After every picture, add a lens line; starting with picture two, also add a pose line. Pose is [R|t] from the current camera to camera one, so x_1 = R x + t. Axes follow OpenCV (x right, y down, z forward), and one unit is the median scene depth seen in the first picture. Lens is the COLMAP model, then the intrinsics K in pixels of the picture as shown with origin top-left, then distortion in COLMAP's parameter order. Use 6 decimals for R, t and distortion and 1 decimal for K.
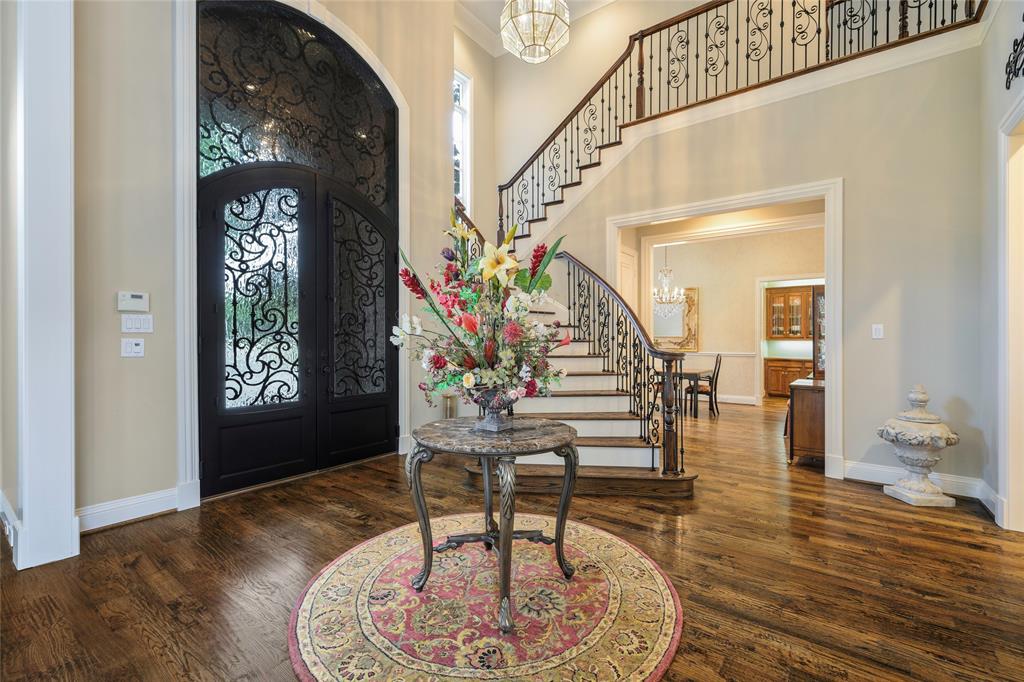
lens RADIAL K [[442.1, 0, 512.0], [0, 442.1, 341.0], [0, 0, 1]] dist [0.000025, 0.000001]
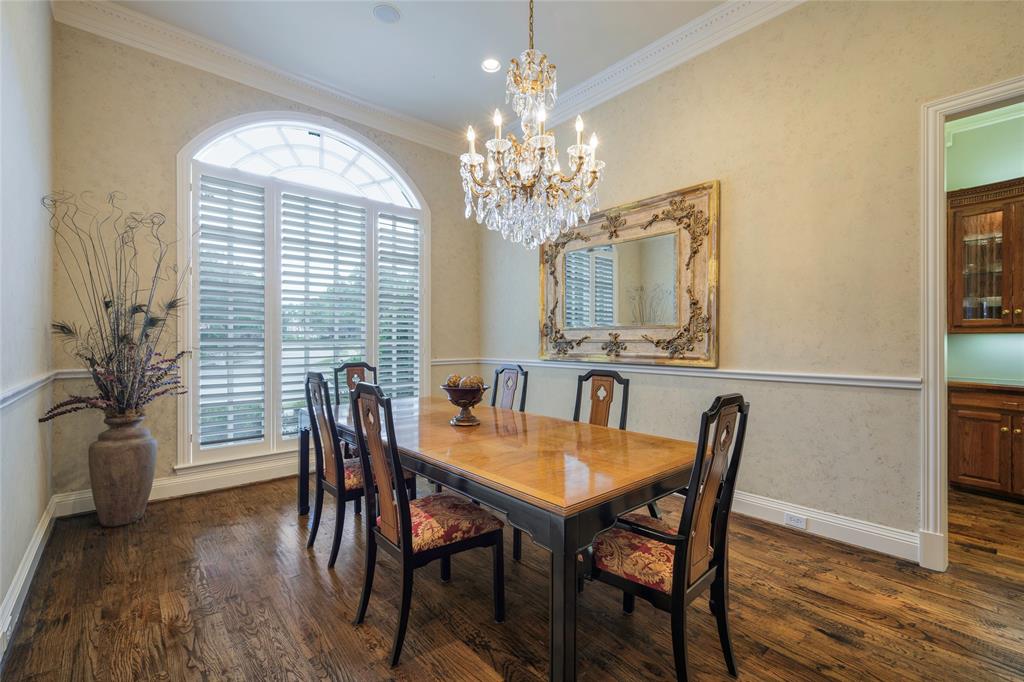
lens RADIAL K [[444.3, 0, 504.9], [0, 444.3, 341.3], [0, 0, 1]] dist [0.001282, 0.000221]
pose [[0.976836, -0.003100, -0.213965, 0.328939], [0.002623, 0.999993, -0.002510, 0.004465], [0.213971, 0.001890, 0.976838, 0.619945]]
